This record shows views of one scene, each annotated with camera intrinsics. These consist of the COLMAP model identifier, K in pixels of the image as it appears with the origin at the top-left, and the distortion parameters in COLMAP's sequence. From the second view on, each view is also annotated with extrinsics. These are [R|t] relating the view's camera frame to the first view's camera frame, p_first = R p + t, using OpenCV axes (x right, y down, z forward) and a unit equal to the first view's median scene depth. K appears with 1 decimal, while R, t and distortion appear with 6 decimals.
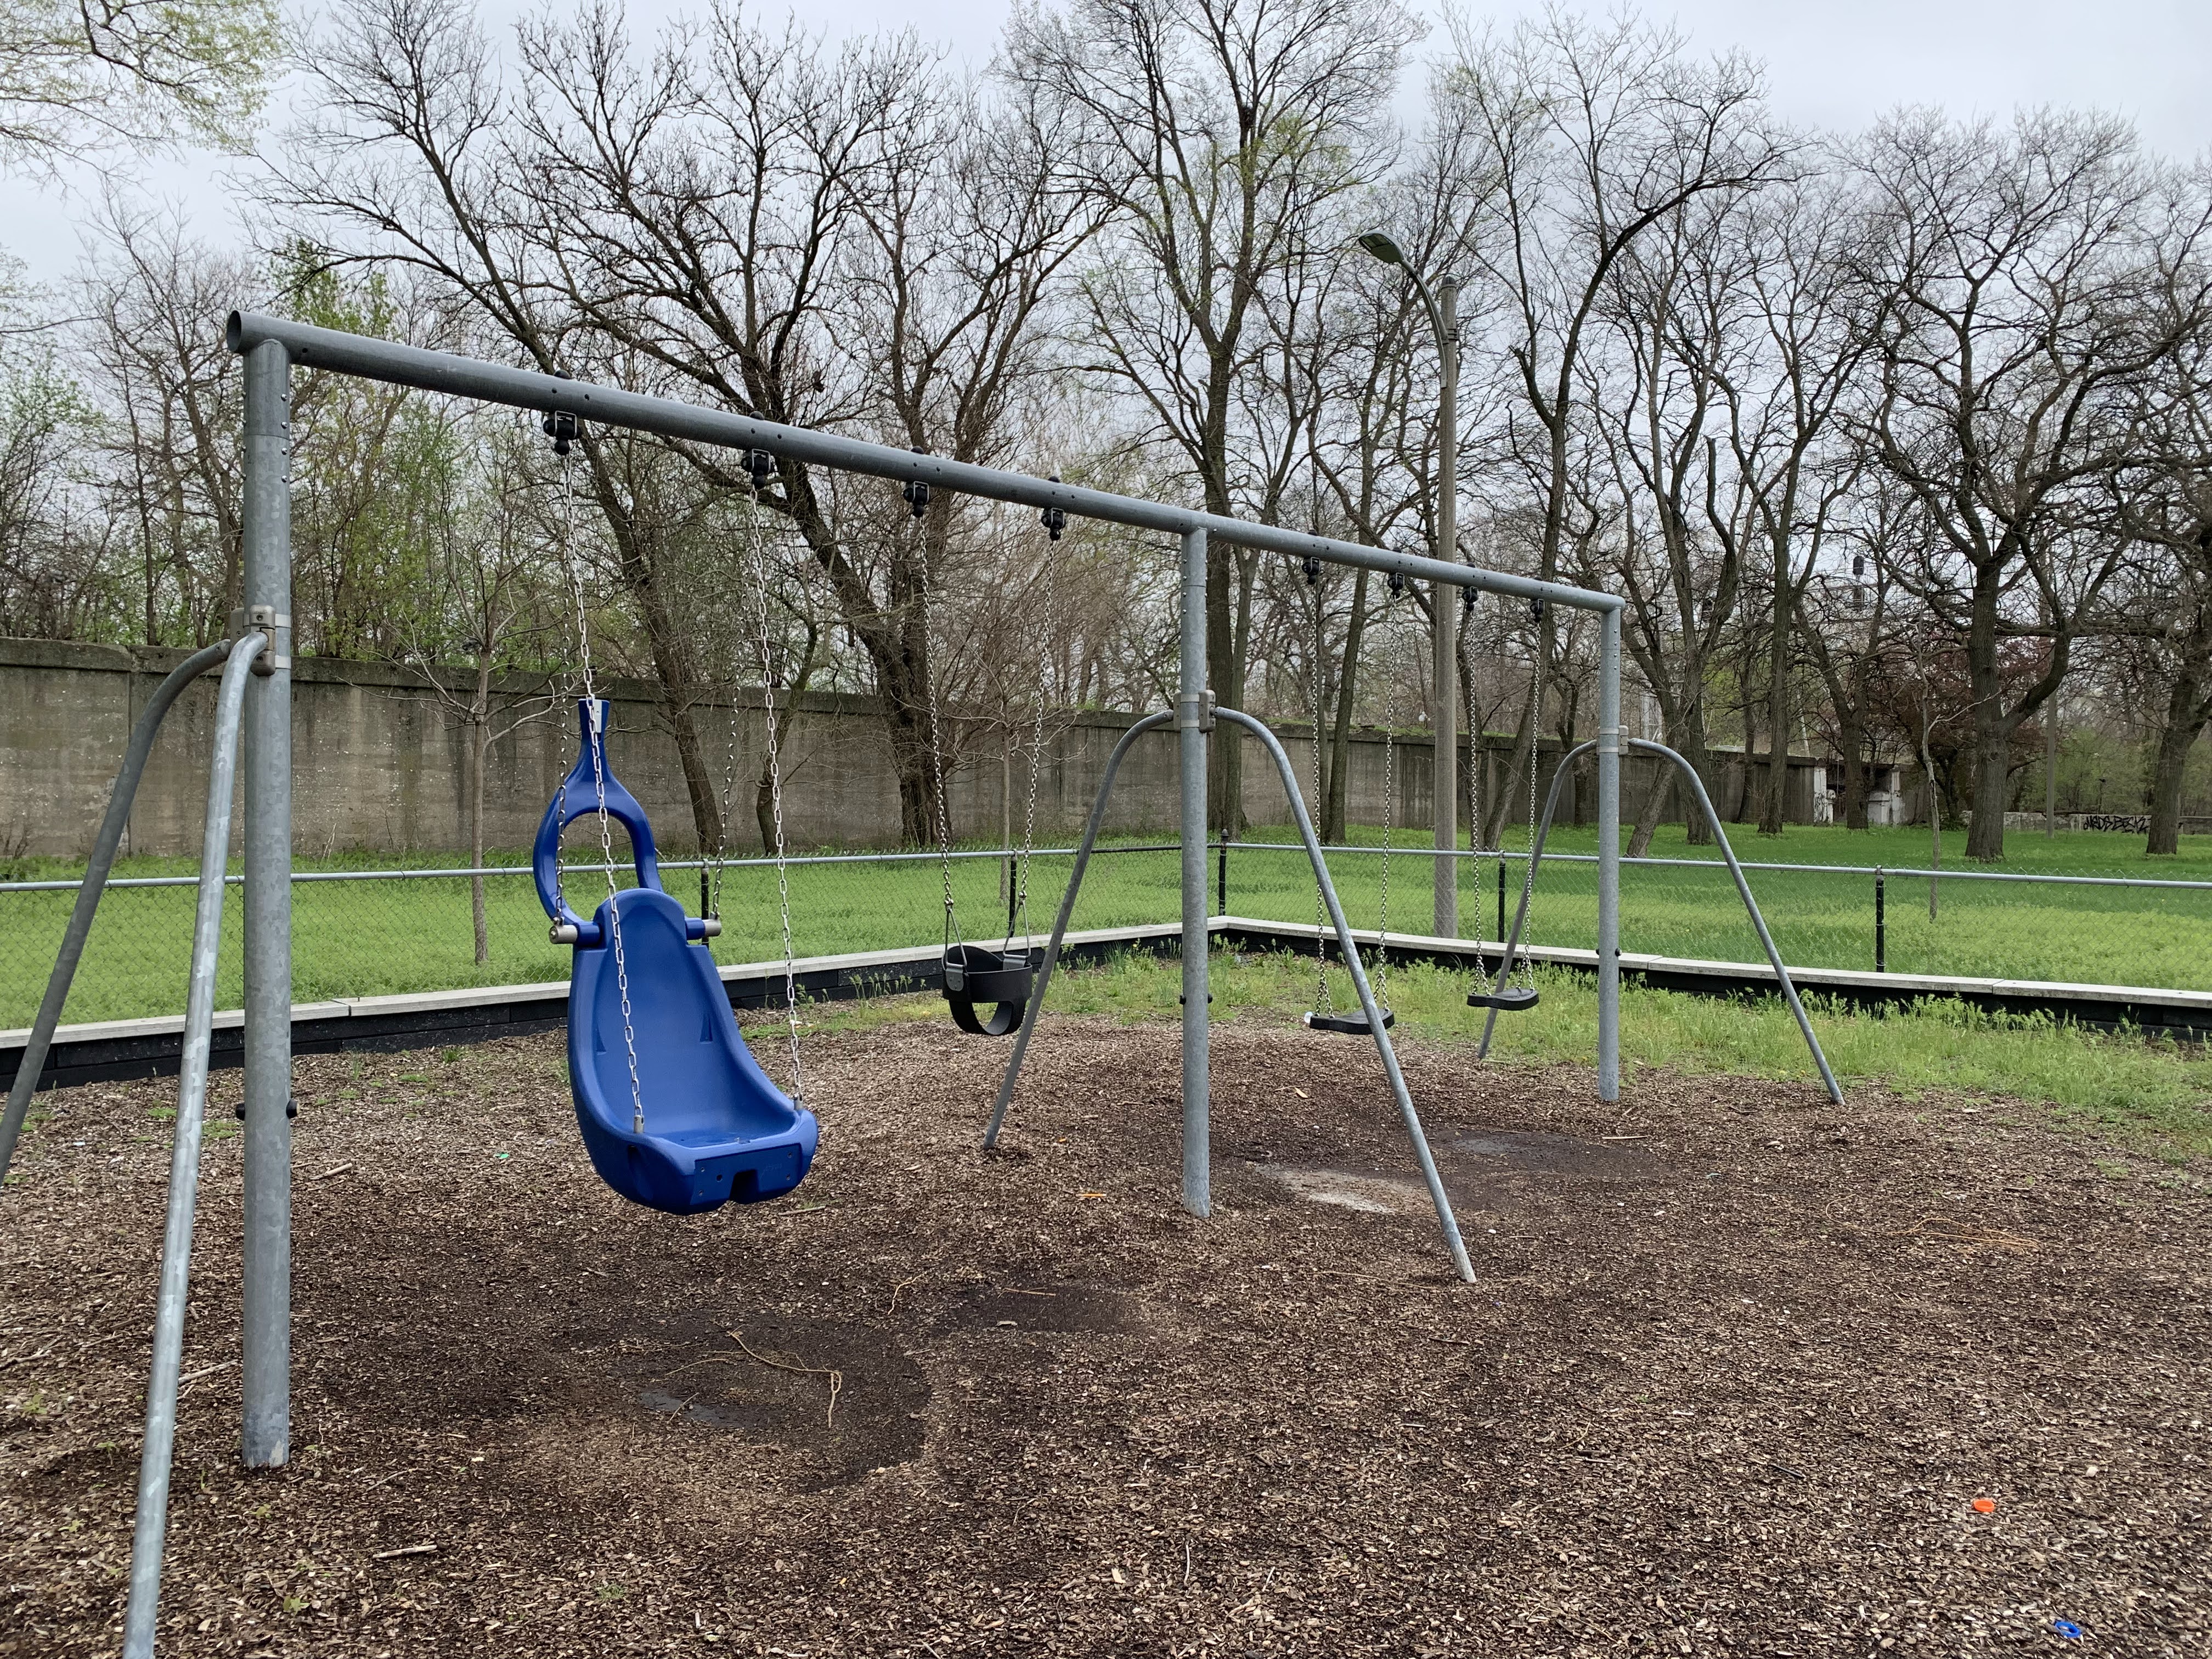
lens RADIAL K [[1688.9, 0, 1105.4], [0, 1688.9, 816.2], [0, 0, 1]] dist [0.006641, 0.009884]
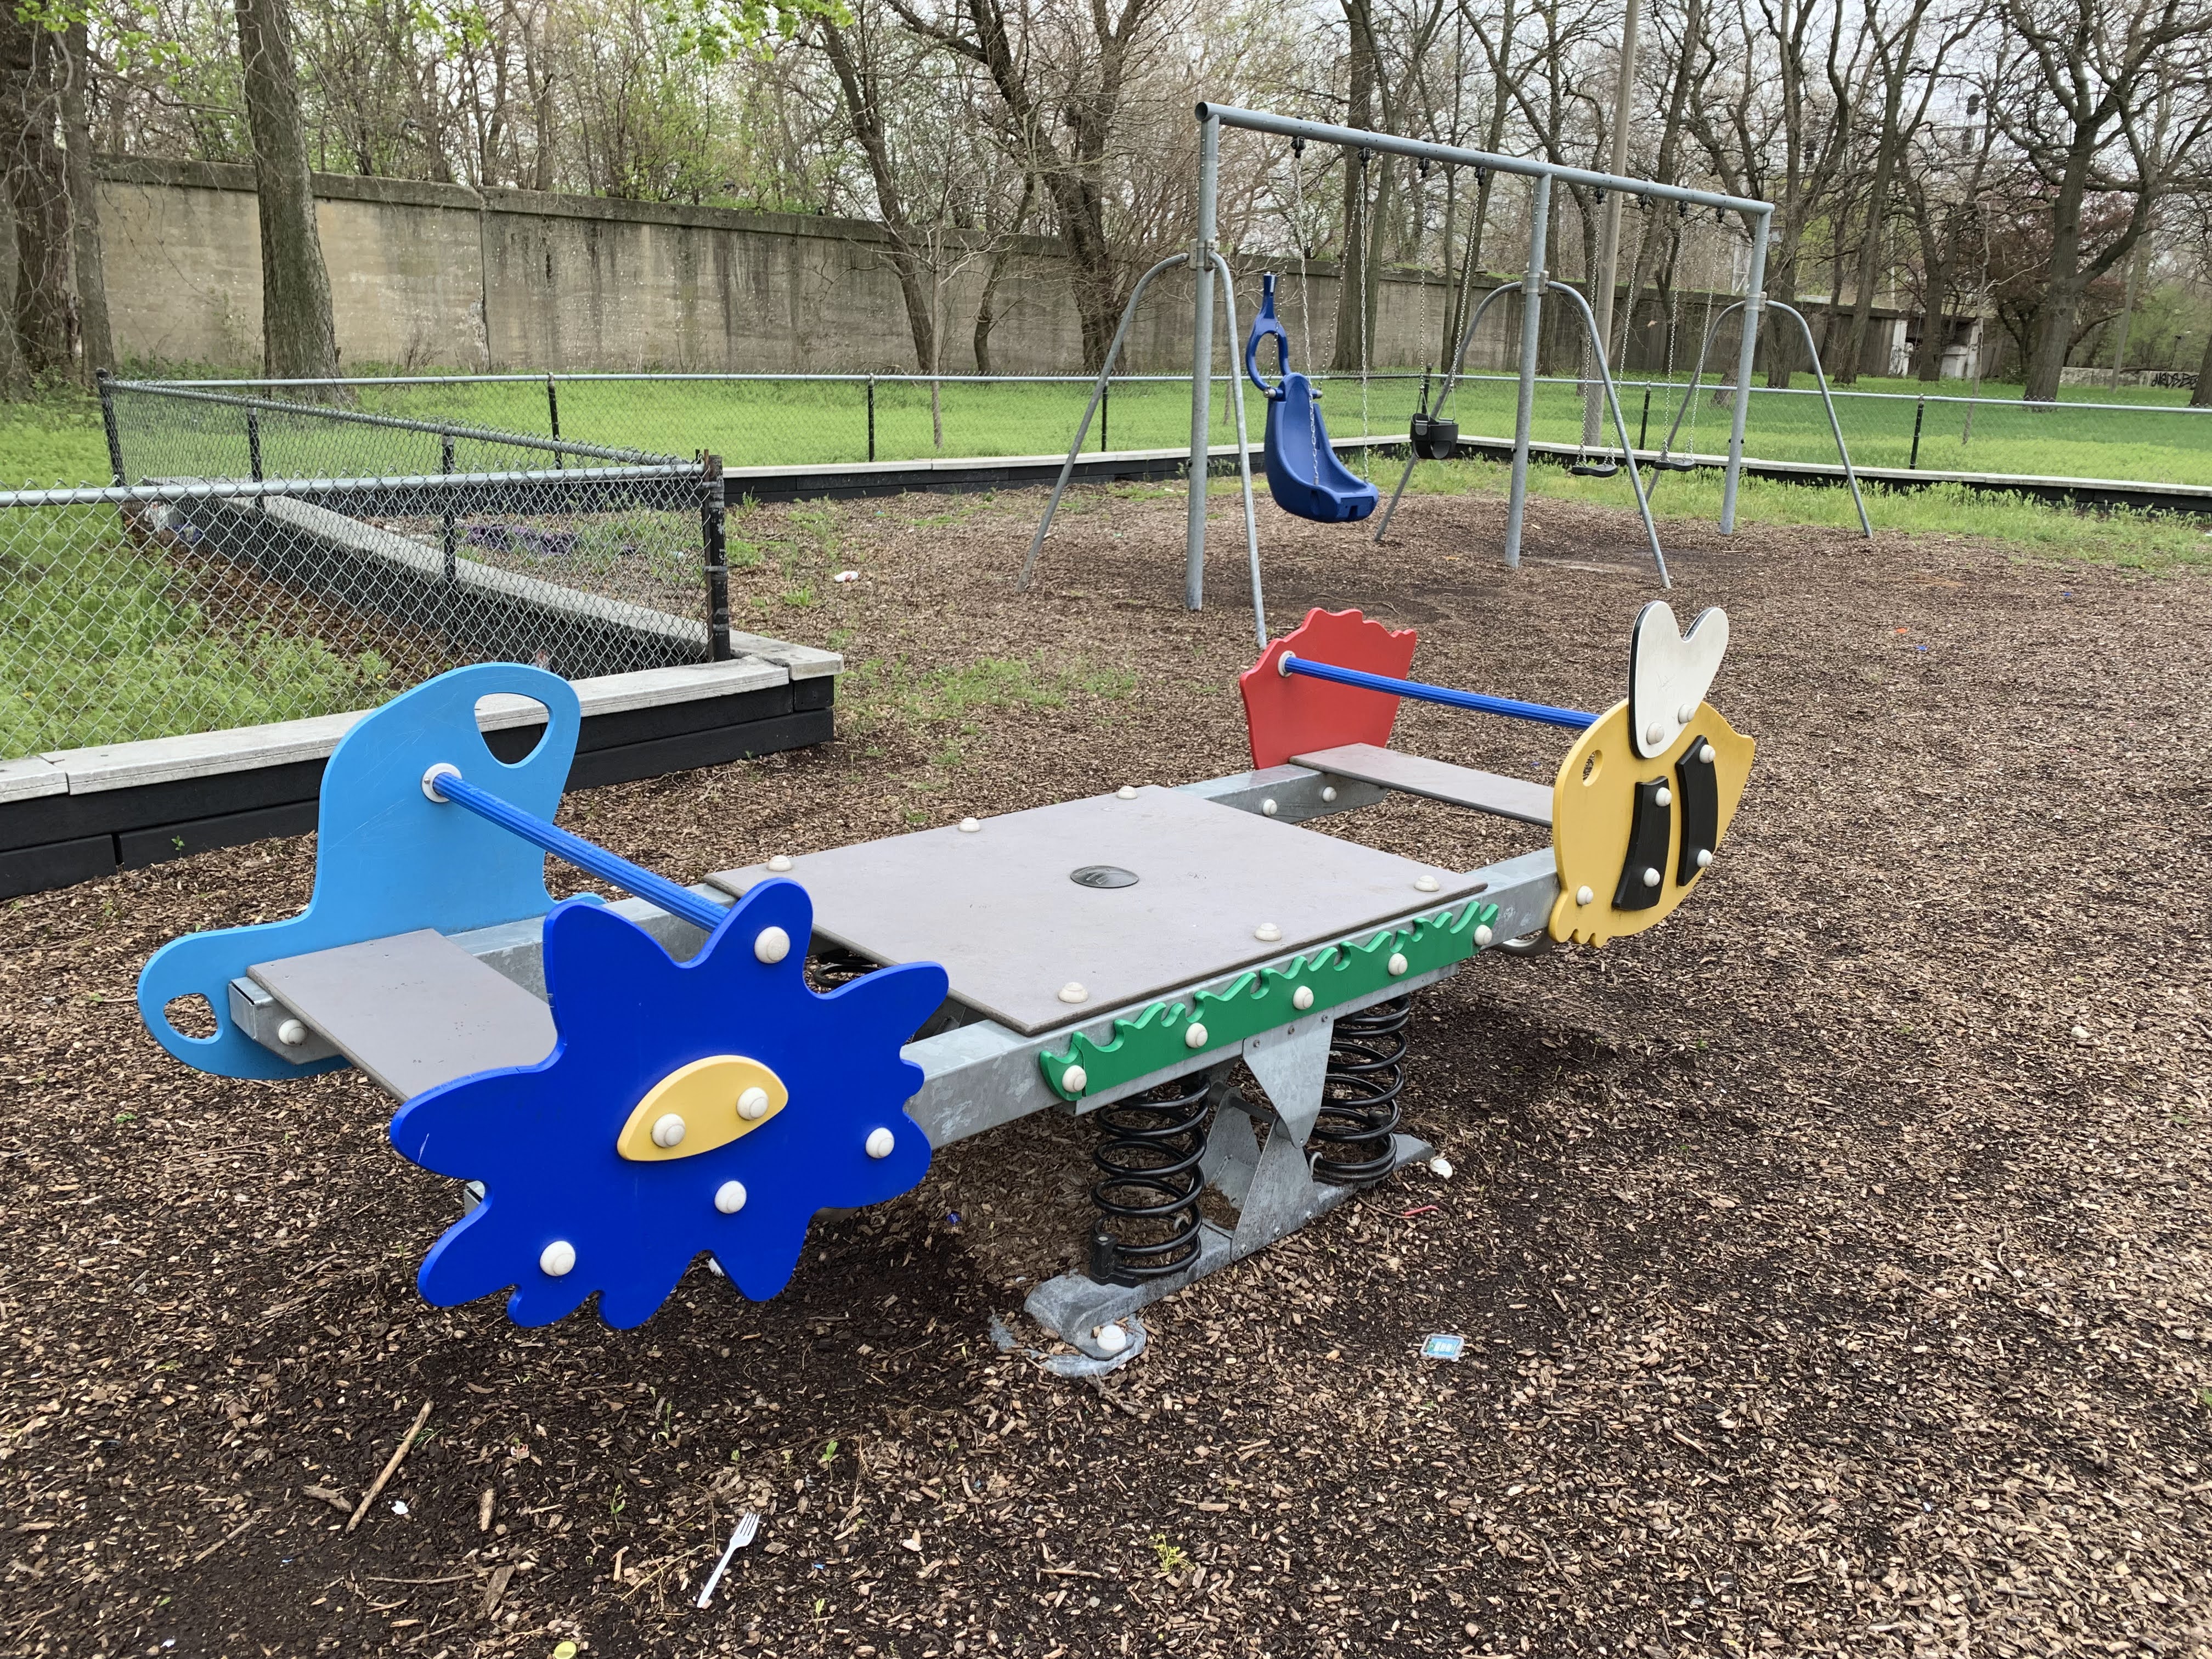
lens RADIAL K [[1688.9, 0, 1105.4], [0, 1688.9, 816.2], [0, 0, 1]] dist [0.006641, 0.009884]
pose [[0.999489, 0.025367, -0.019440, -0.053497], [-0.019399, 0.964945, 0.261736, 0.003508], [0.025398, -0.261225, 0.964944, -0.134633]]
